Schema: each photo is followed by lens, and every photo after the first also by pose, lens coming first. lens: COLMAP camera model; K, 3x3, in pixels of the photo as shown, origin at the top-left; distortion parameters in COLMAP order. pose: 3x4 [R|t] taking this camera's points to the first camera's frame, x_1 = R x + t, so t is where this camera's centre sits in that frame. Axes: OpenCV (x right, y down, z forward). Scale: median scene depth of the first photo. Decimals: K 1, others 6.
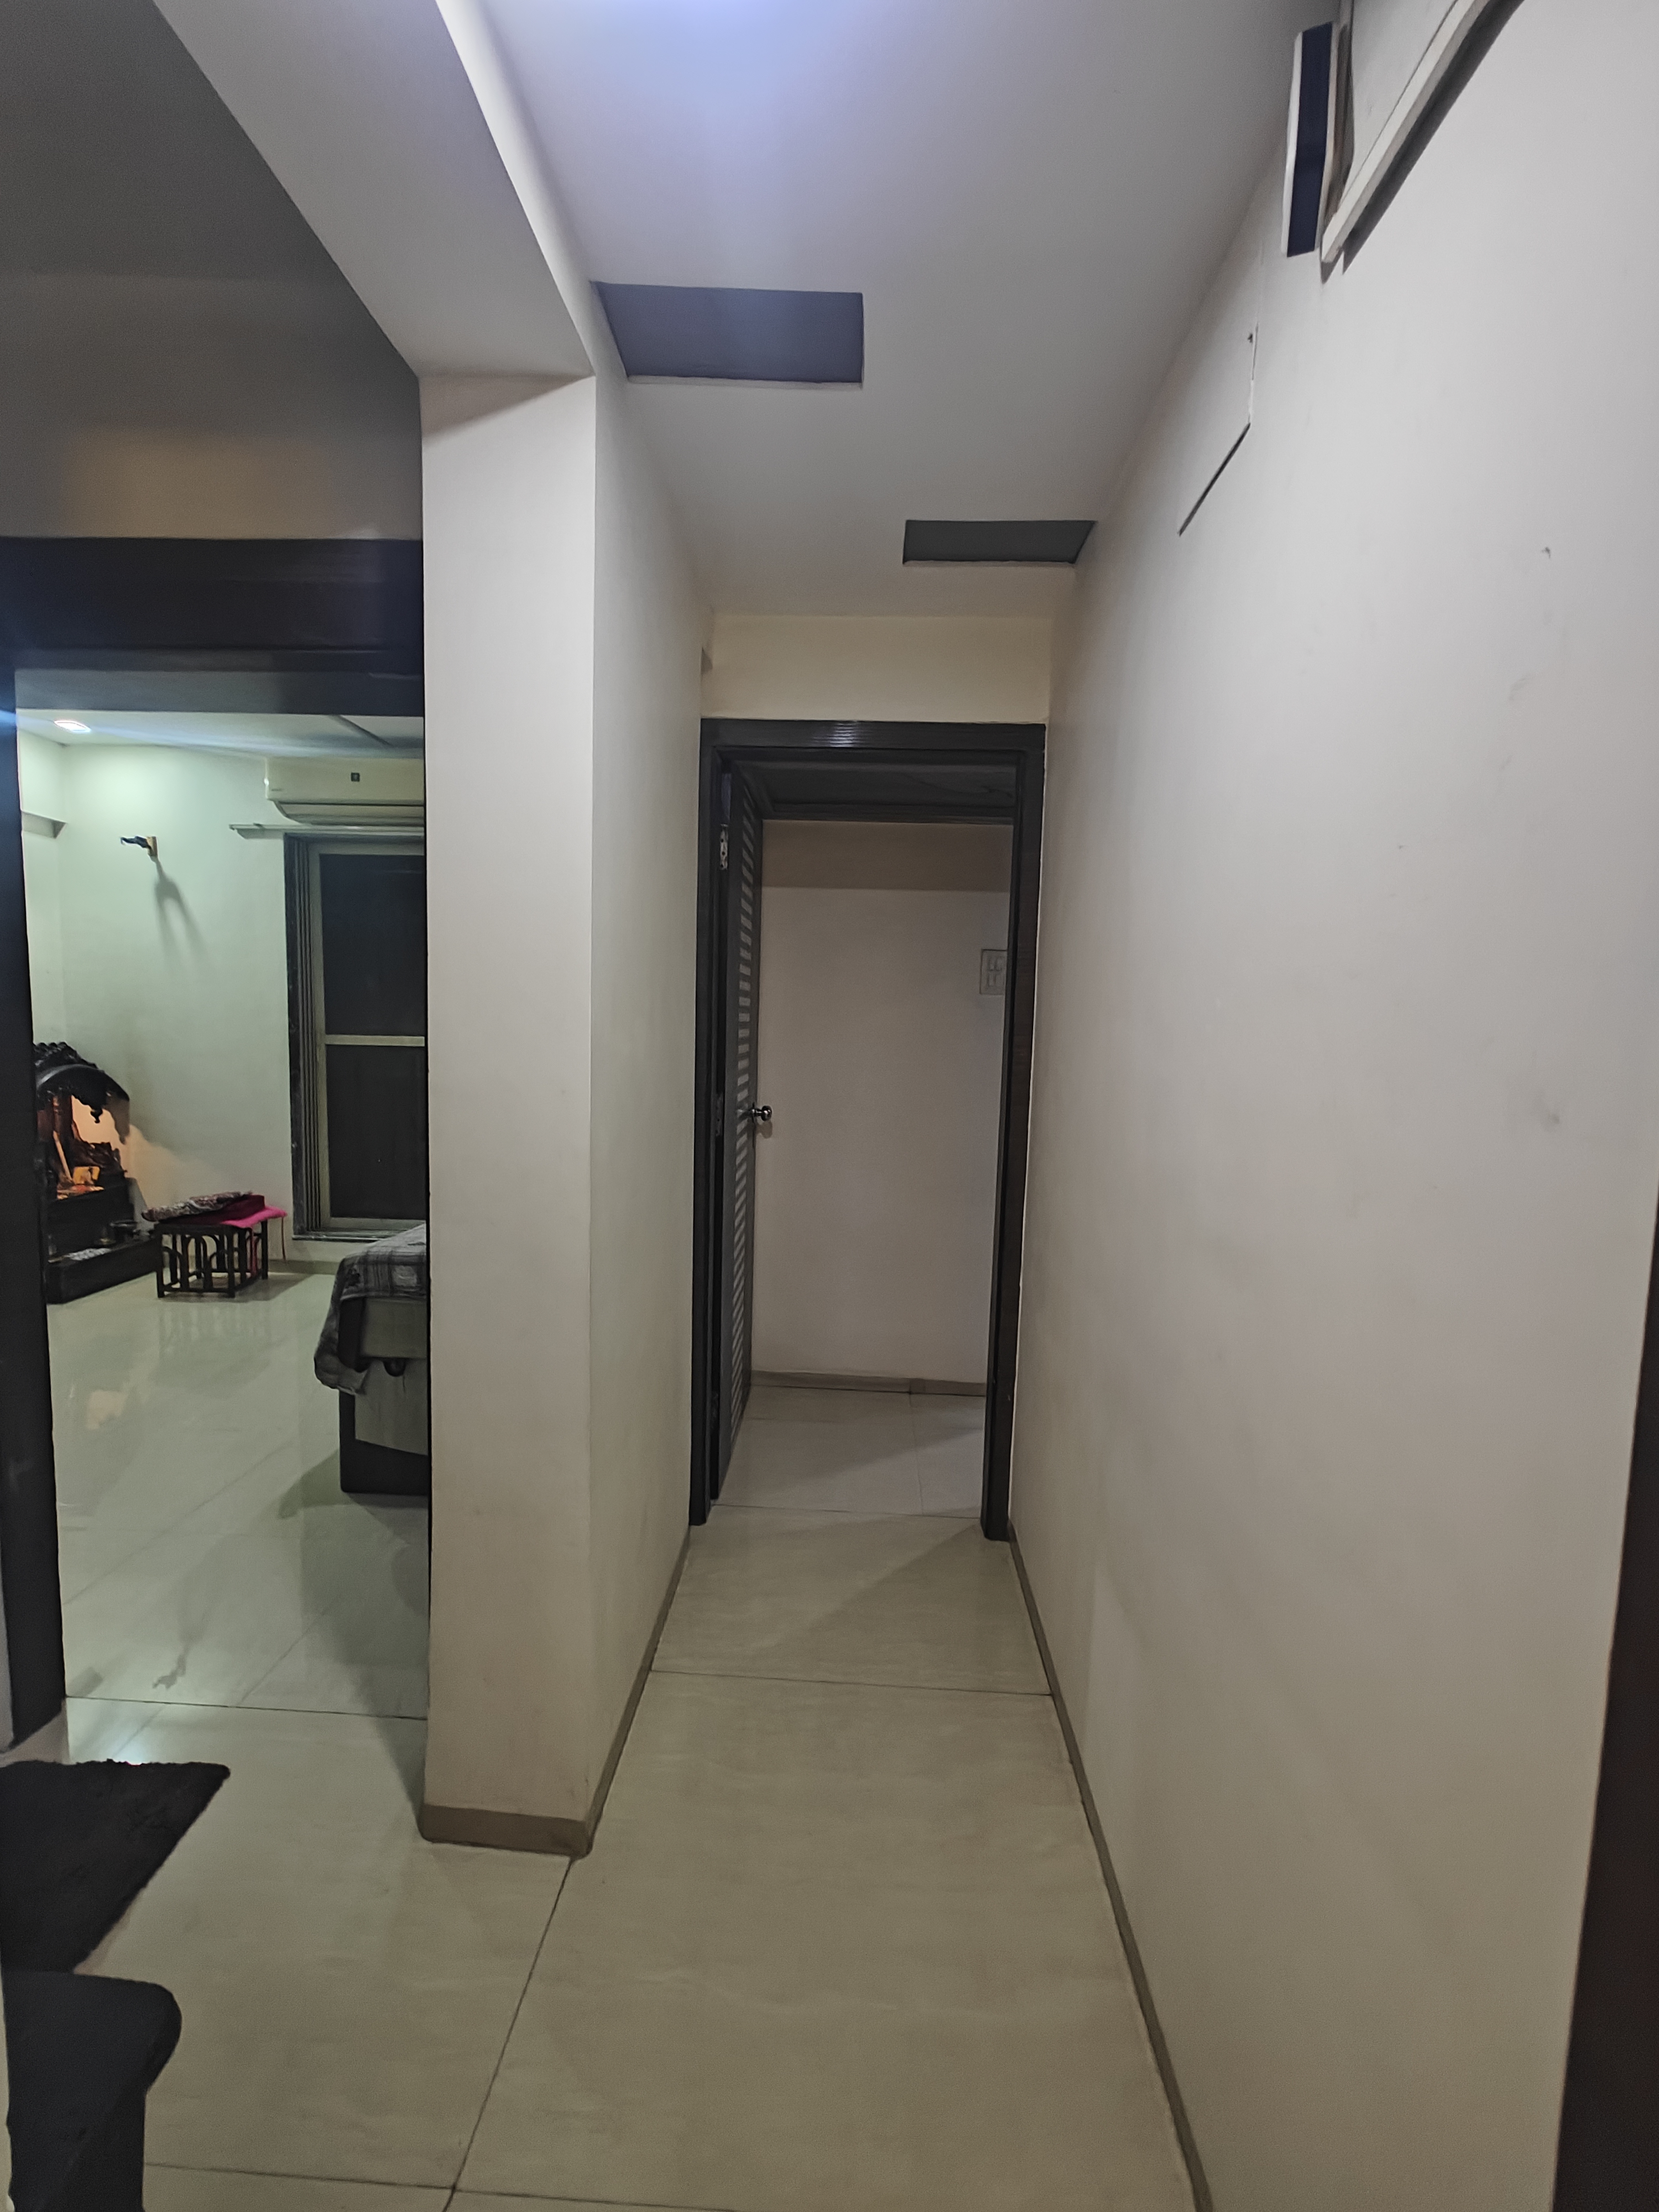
lens RADIAL K [[938.1, 0, 827.8], [0, 938.1, 1109.5], [0, 0, 1]] dist [-0.004907, 0.002005]
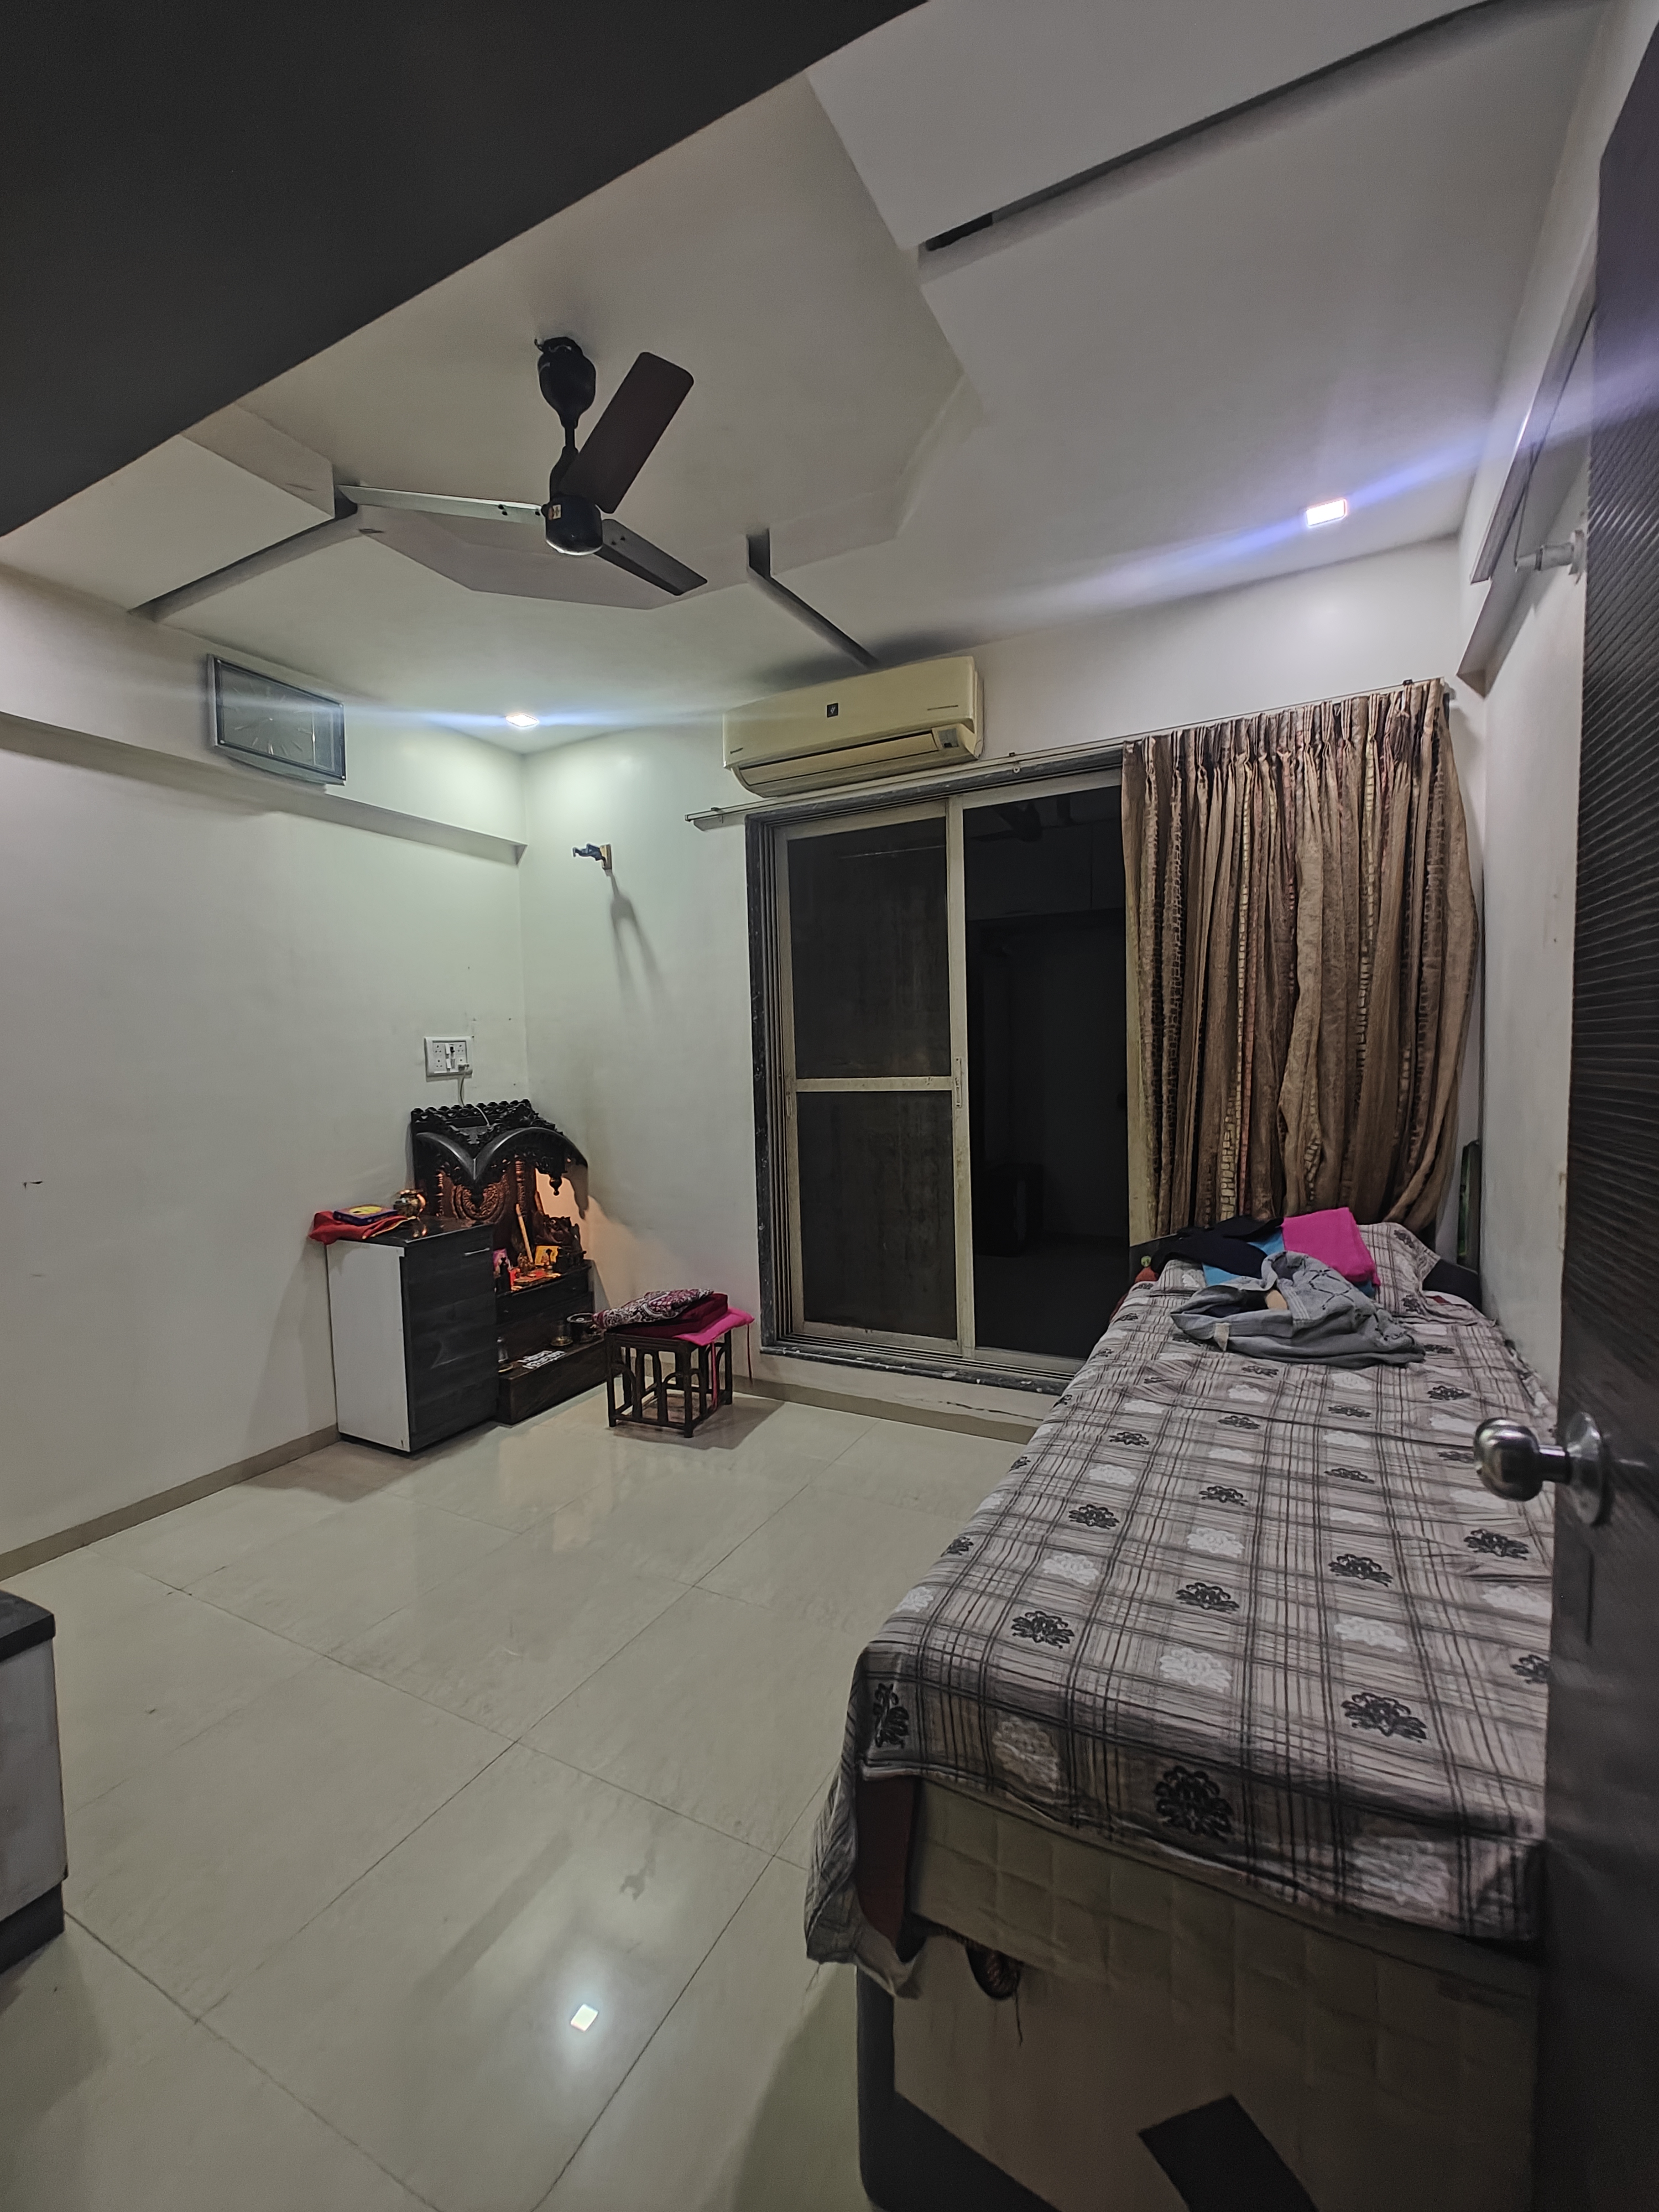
lens RADIAL K [[886.4, 0, 841.0], [0, 886.4, 1123.9], [0, 0, 1]] dist [-0.012551, -0.000090]
pose [[0.908165, -0.017082, -0.418263, -0.216945], [0.010601, 0.999785, -0.017812, -0.032466], [0.418477, 0.011742, 0.908151, 0.387666]]
